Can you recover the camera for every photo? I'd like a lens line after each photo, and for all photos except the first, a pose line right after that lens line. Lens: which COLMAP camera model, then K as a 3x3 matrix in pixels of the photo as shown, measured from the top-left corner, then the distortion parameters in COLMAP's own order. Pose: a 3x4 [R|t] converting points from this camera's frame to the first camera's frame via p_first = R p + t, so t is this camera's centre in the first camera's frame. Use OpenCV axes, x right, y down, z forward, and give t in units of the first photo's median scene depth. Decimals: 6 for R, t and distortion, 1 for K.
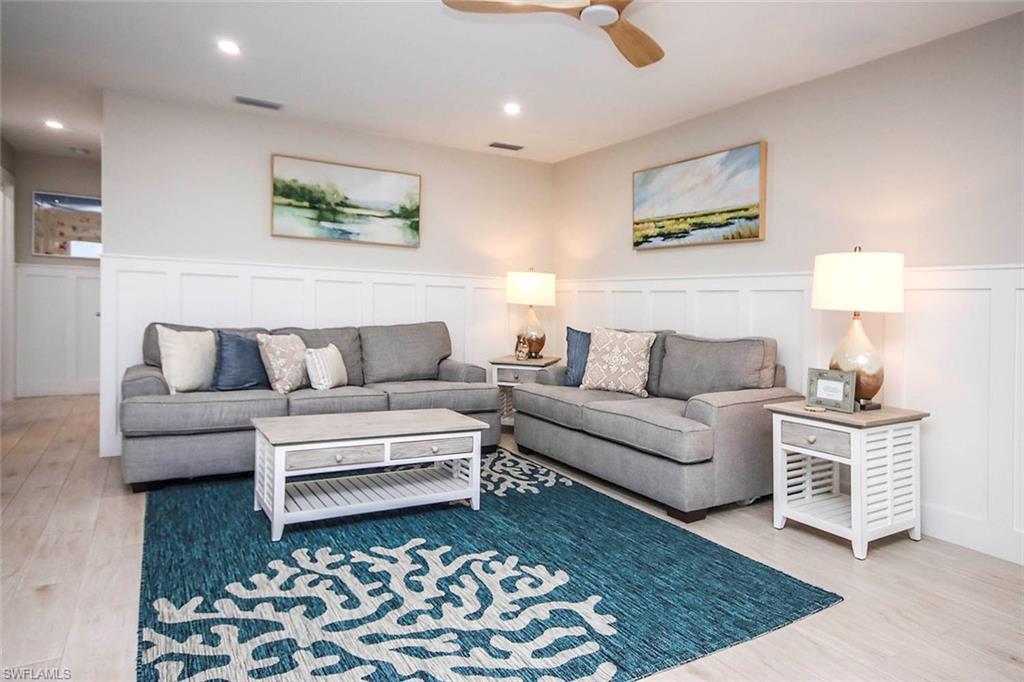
lens RADIAL K [[607.5, 0, 509.1], [0, 607.5, 300.6], [0, 0, 1]] dist [0.012462, -0.000257]
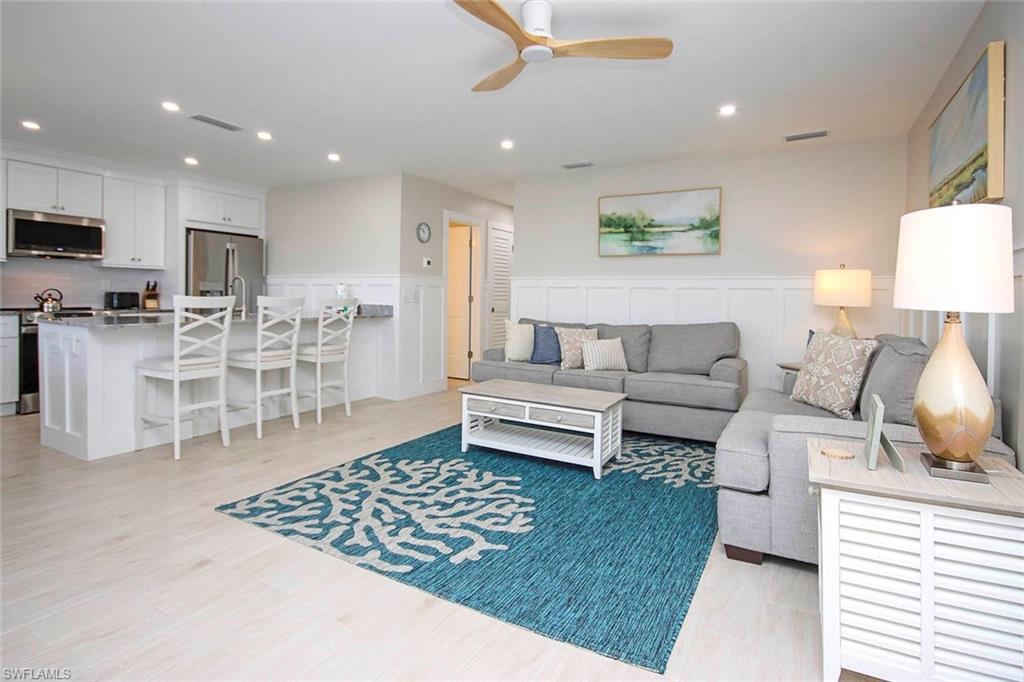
lens RADIAL K [[514.4, 0, 514.4], [0, 514.4, 301.1], [0, 0, 1]] dist [-0.002455, -0.000493]
pose [[0.508943, -0.016518, -0.860642, 0.902607], [0.006004, 0.999860, -0.015639, 0.017538], [0.860779, 0.002792, 0.508971, 0.440096]]
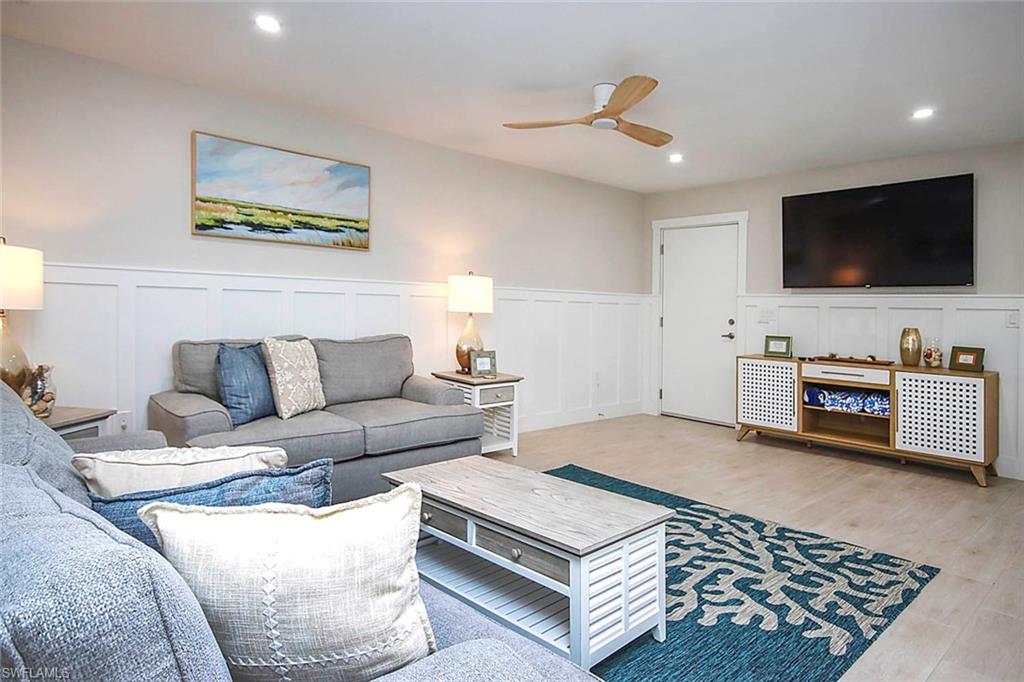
lens RADIAL K [[621.6, 0, 515.3], [0, 621.6, 277.0], [0, 0, 1]] dist [0.002436, 0.002728]
pose [[-0.226732, 0.008098, 0.973924, -1.184402], [-0.040397, 0.999027, -0.017711, -0.059122], [-0.973119, -0.043359, -0.226184, 1.451002]]
